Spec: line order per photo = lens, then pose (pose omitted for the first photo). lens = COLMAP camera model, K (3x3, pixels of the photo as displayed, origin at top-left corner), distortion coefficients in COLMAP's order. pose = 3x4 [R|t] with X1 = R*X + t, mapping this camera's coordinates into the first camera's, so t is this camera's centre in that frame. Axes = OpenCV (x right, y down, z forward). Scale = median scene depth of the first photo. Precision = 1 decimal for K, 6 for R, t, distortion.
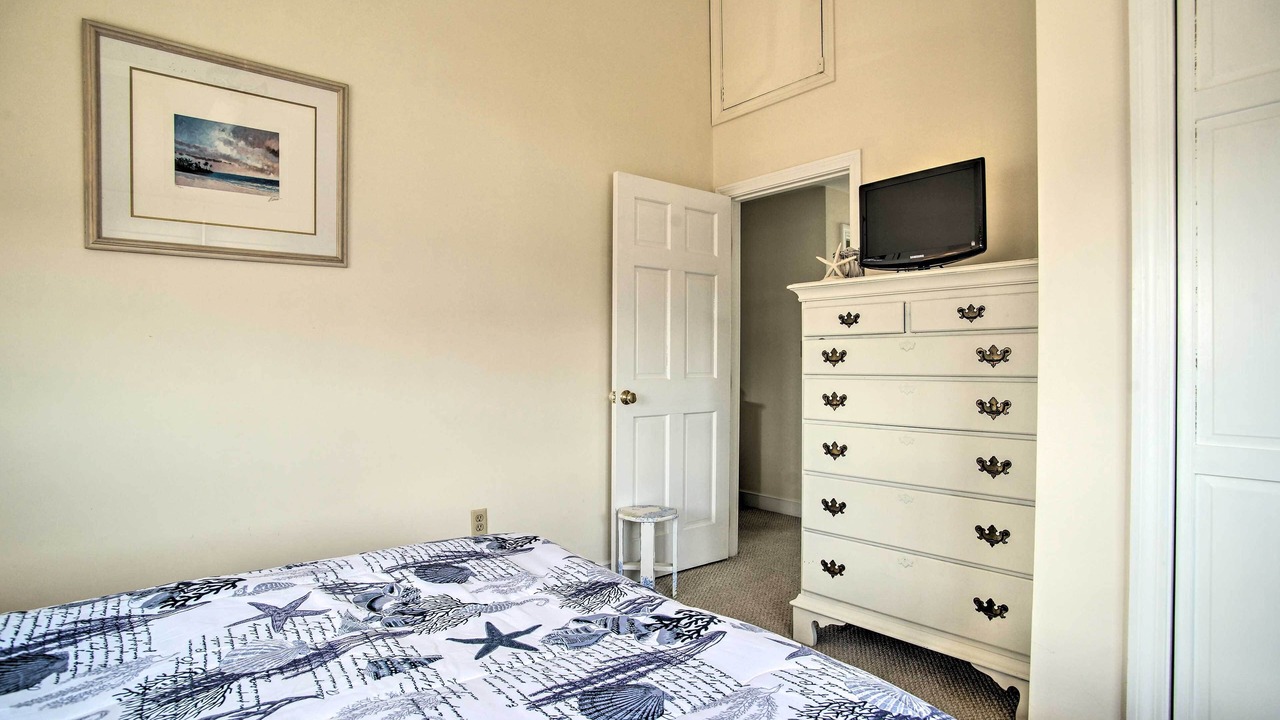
lens RADIAL K [[647.5, 0, 646.6], [0, 647.5, 356.1], [0, 0, 1]] dist [-0.089033, 0.047471]
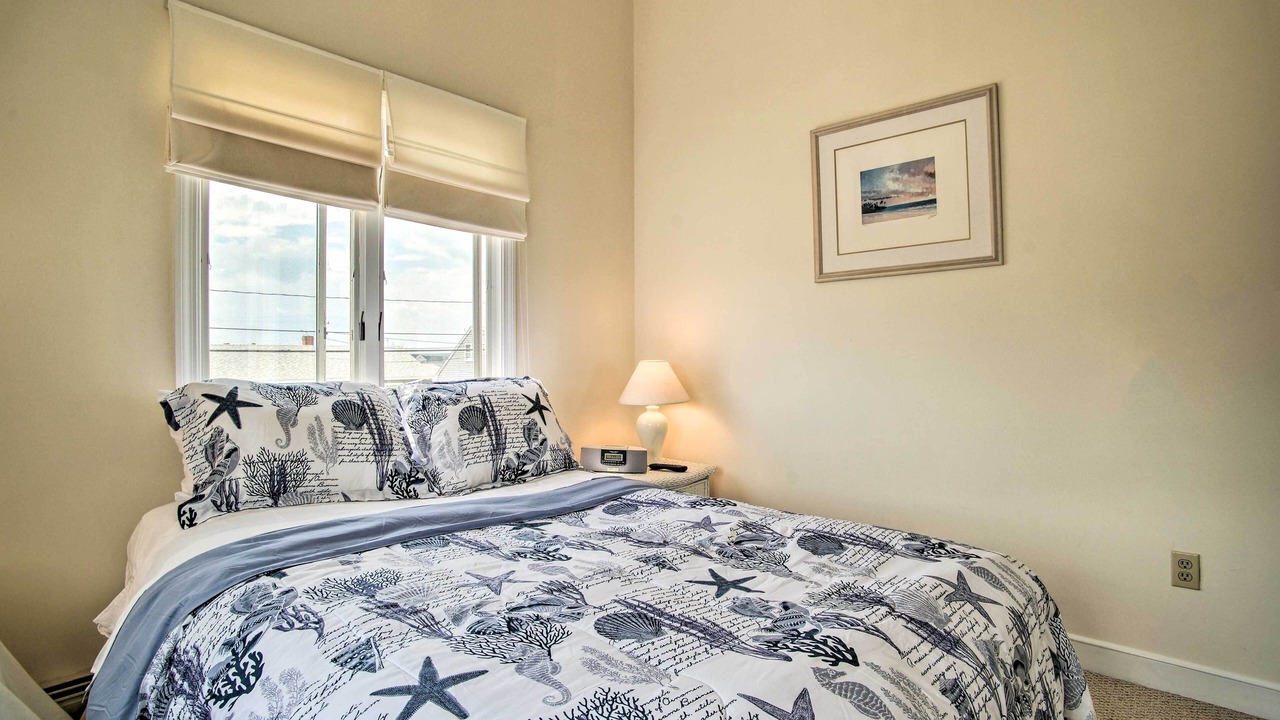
lens RADIAL K [[647.5, 0, 646.6], [0, 647.5, 356.1], [0, 0, 1]] dist [-0.089033, 0.047471]
pose [[0.127250, -0.005695, -0.991854, 0.560036], [0.008129, 0.999956, -0.004699, 0.006167], [0.991837, -0.007465, 0.127291, 0.396519]]
